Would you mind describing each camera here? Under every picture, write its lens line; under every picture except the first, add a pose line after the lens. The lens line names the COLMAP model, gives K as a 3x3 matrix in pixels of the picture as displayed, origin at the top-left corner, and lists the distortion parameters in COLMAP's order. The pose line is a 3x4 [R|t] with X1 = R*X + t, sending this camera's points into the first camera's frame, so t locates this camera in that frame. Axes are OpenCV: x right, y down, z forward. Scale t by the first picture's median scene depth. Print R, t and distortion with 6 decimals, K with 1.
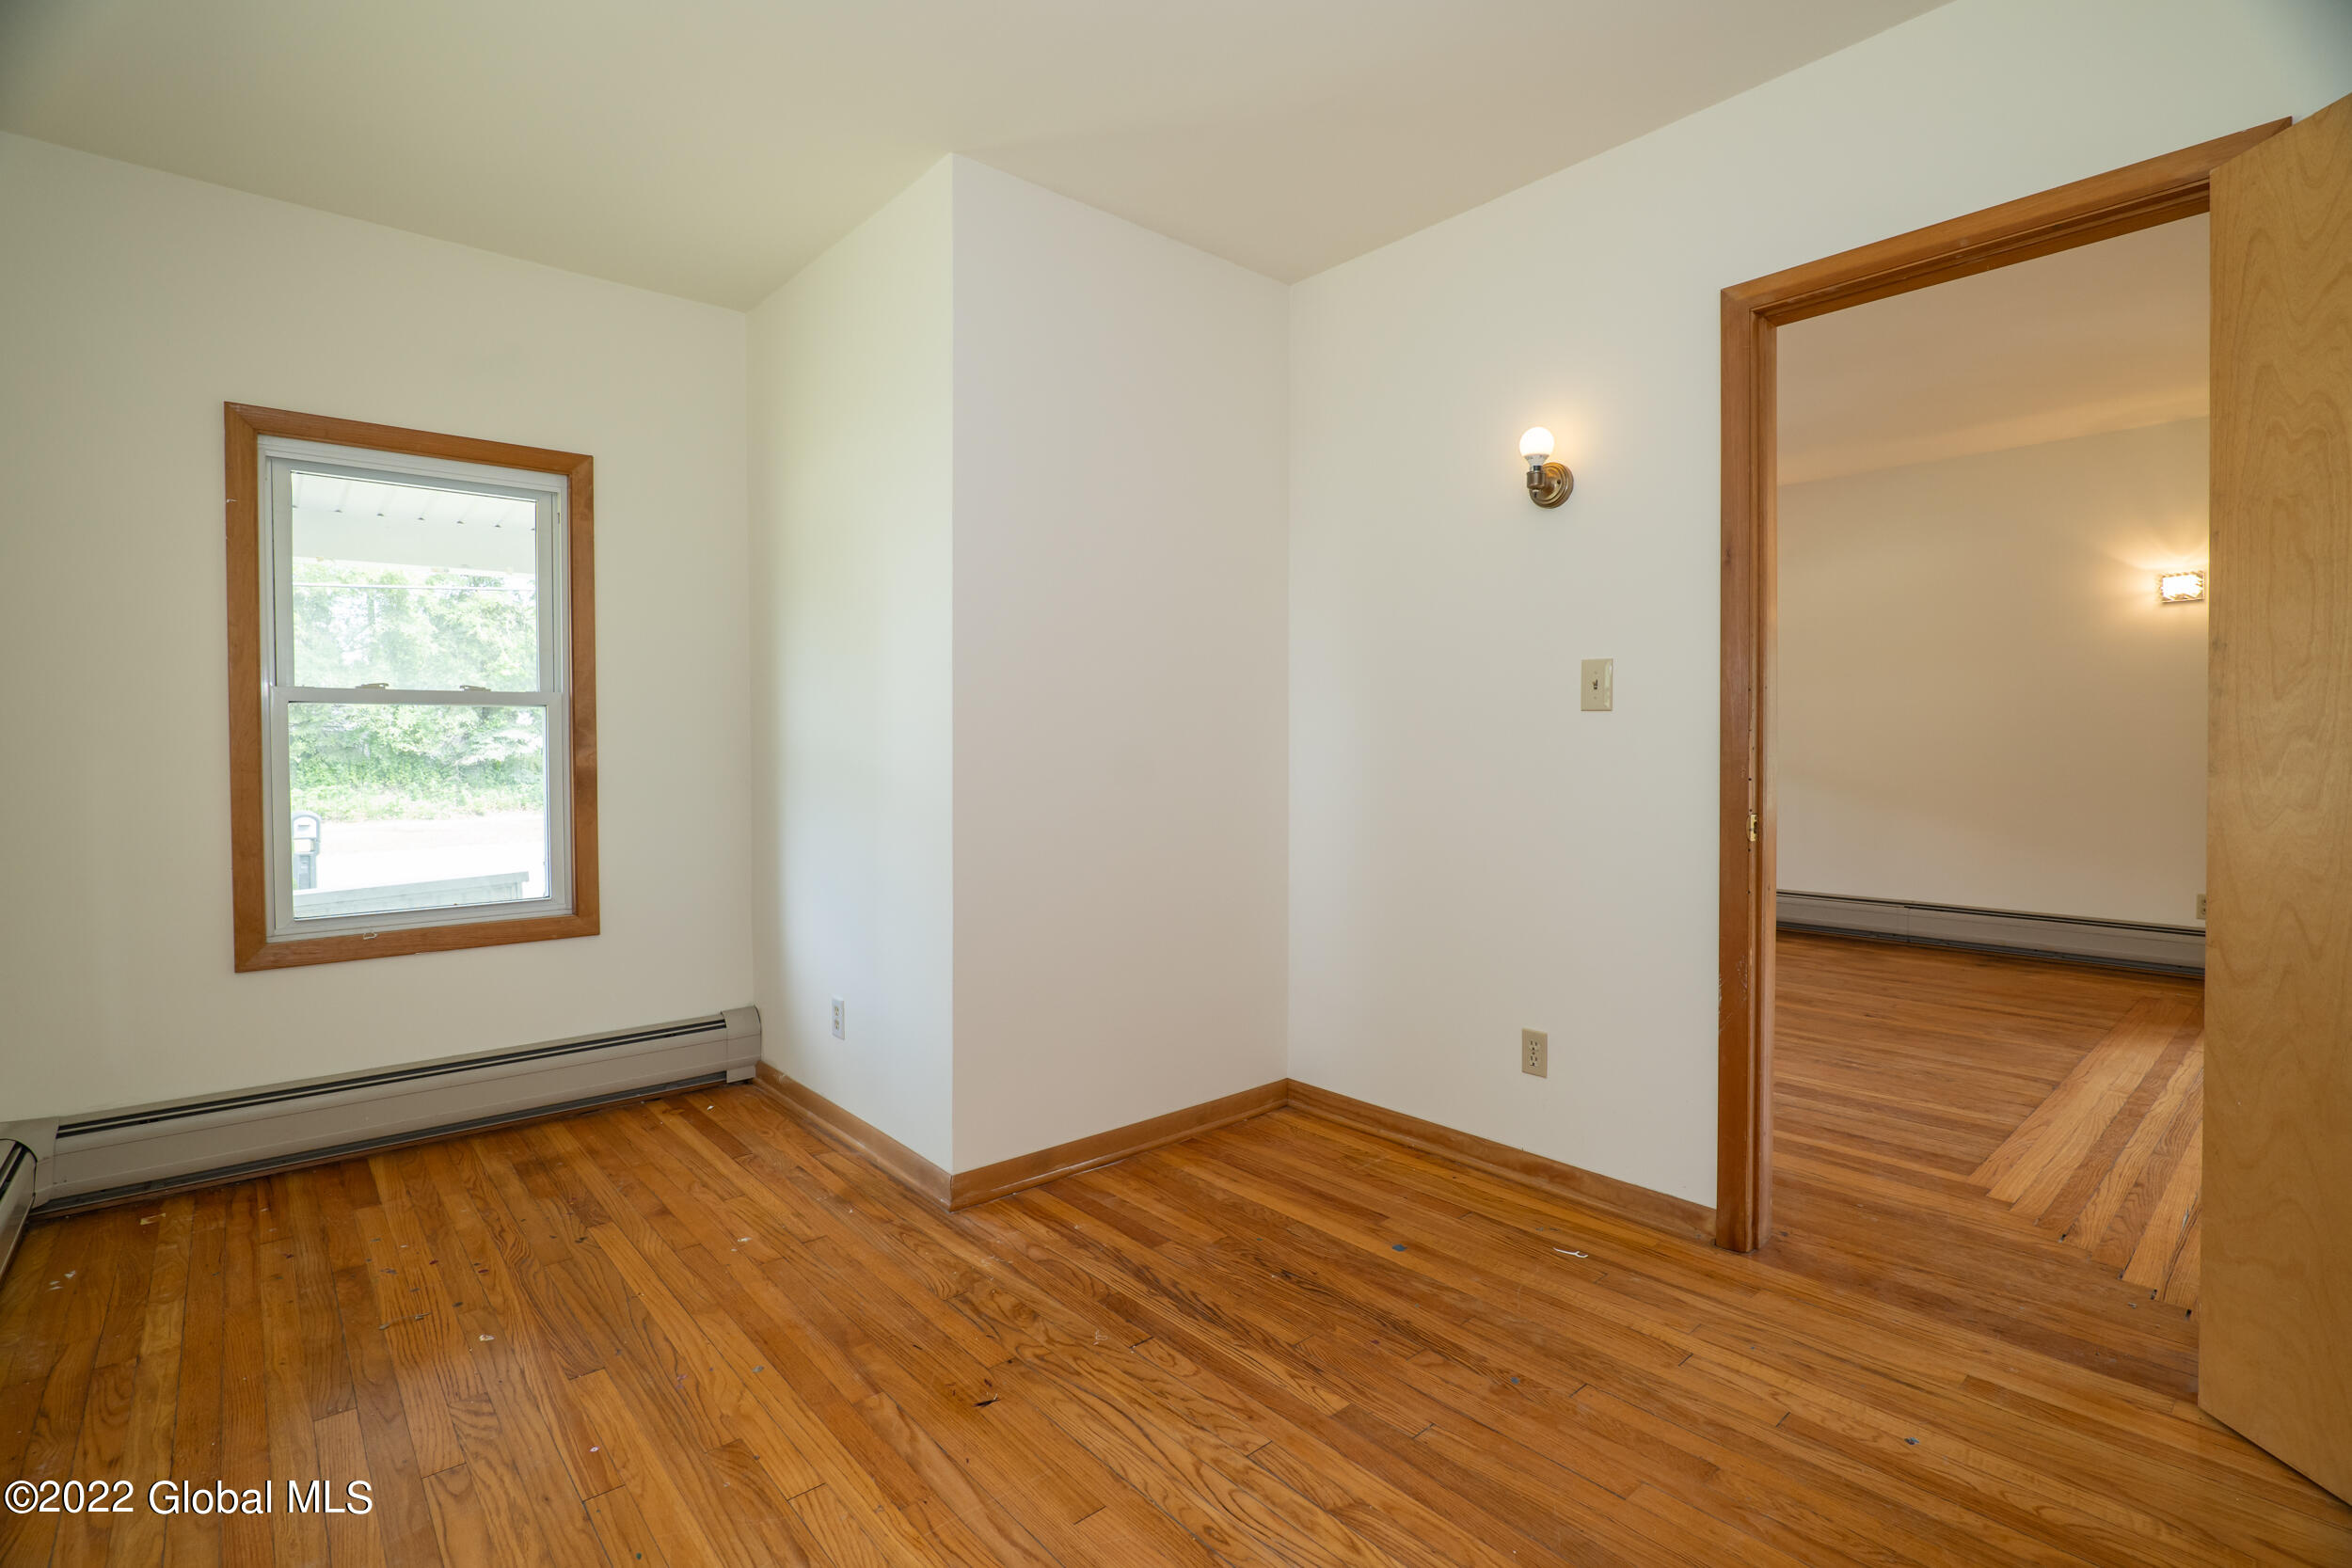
lens RADIAL K [[1090.3, 0, 1176.3], [0, 1090.3, 772.5], [0, 0, 1]] dist [-0.024881, 0.006085]
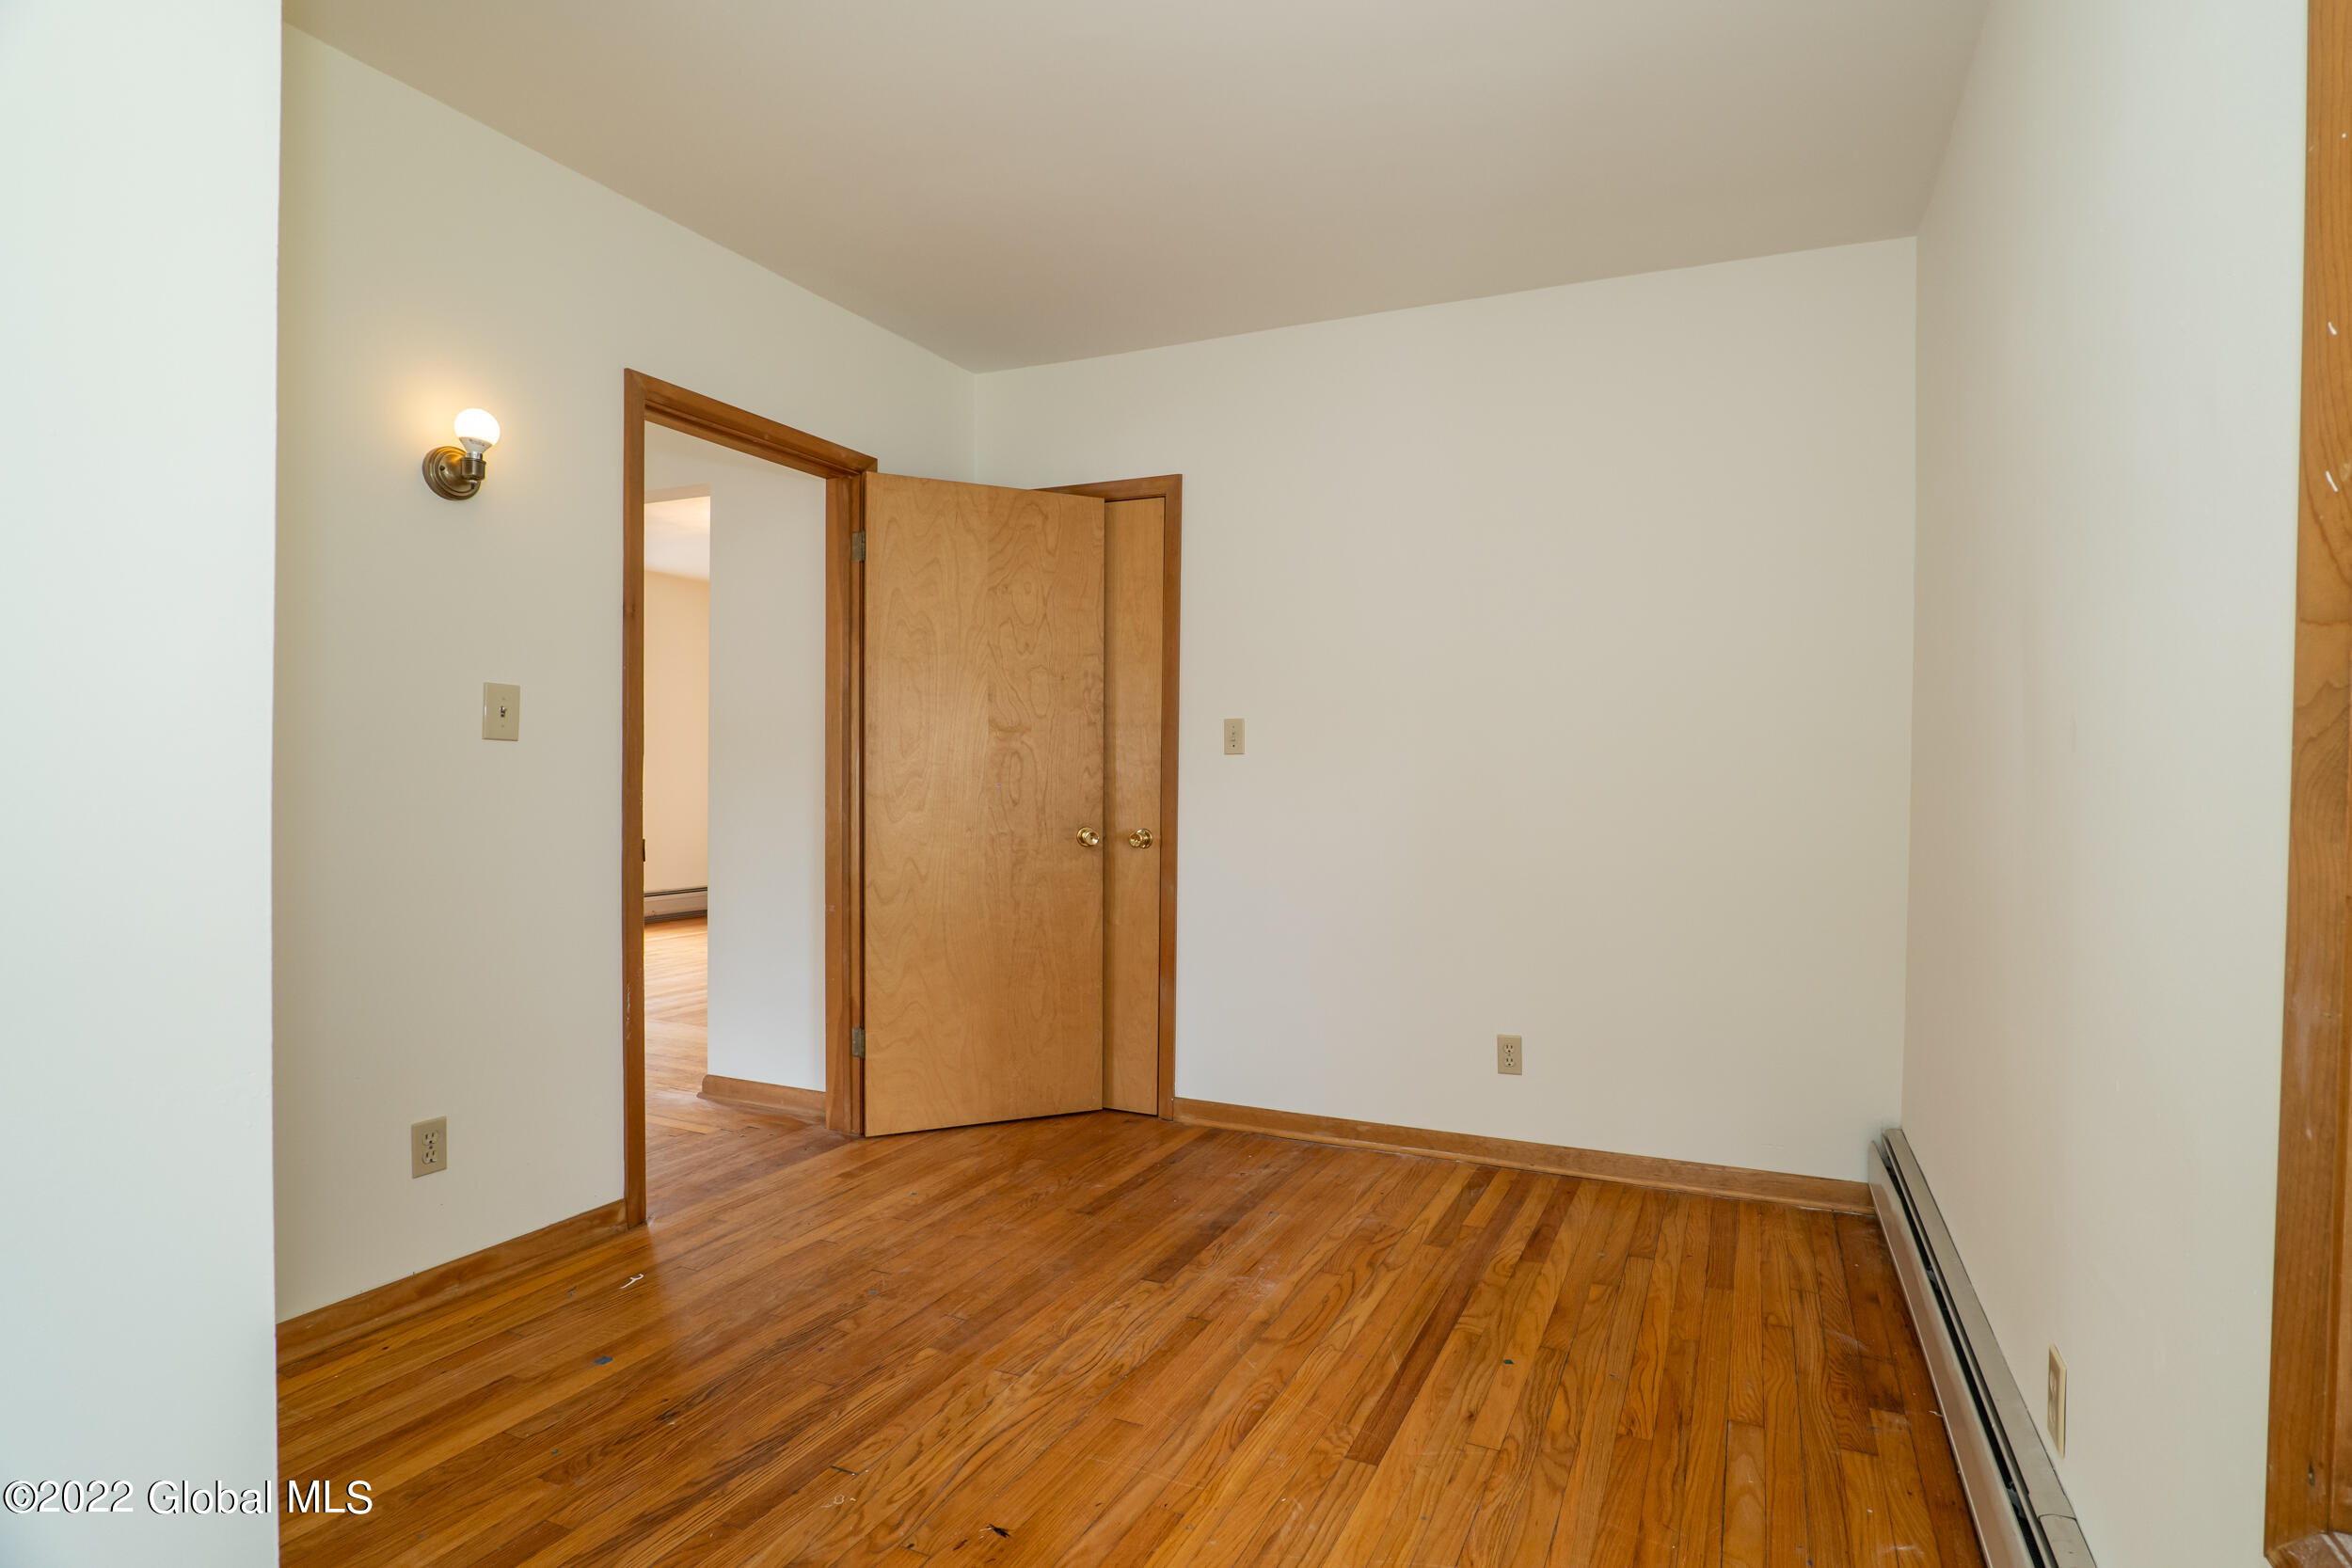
lens RADIAL K [[1168.3, 0, 1255.4], [0, 1168.3, 799.2], [0, 0, 1]] dist [-0.000320, 0.000059]
pose [[-0.432324, -0.017138, 0.901555, -0.837150], [0.013473, 0.999585, 0.025462, -0.024062], [-0.901618, 0.023154, -0.431914, 0.911145]]
